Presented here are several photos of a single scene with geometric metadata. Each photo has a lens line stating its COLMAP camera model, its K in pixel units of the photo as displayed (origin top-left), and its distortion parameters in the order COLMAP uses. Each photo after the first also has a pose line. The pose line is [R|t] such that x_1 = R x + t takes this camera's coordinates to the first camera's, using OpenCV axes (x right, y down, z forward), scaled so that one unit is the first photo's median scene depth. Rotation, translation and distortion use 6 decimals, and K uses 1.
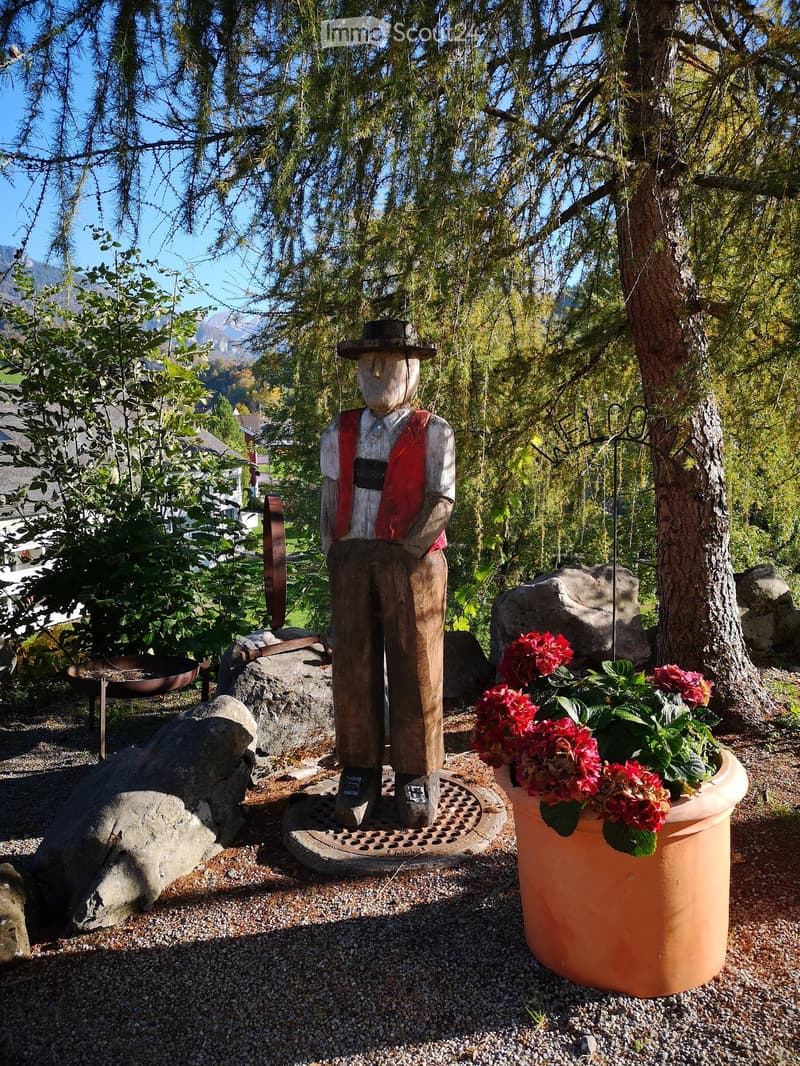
lens RADIAL K [[819.3, 0, 400.0], [0, 819.3, 533.0], [0, 0, 1]] dist [0.007047, 0.002950]
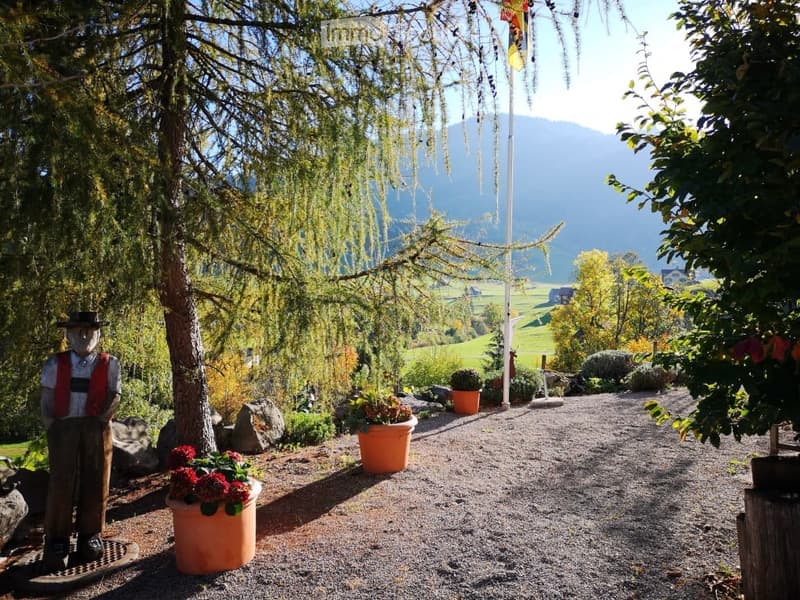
lens RADIAL K [[570.8, 0, 398.9], [0, 570.8, 286.8], [0, 0, 1]] dist [0.003010, 0.002283]
pose [[0.667841, 0.059554, 0.741917, -0.588859], [0.067543, 0.987832, -0.140093, -0.060353], [-0.741233, 0.143672, 0.655693, -0.594011]]
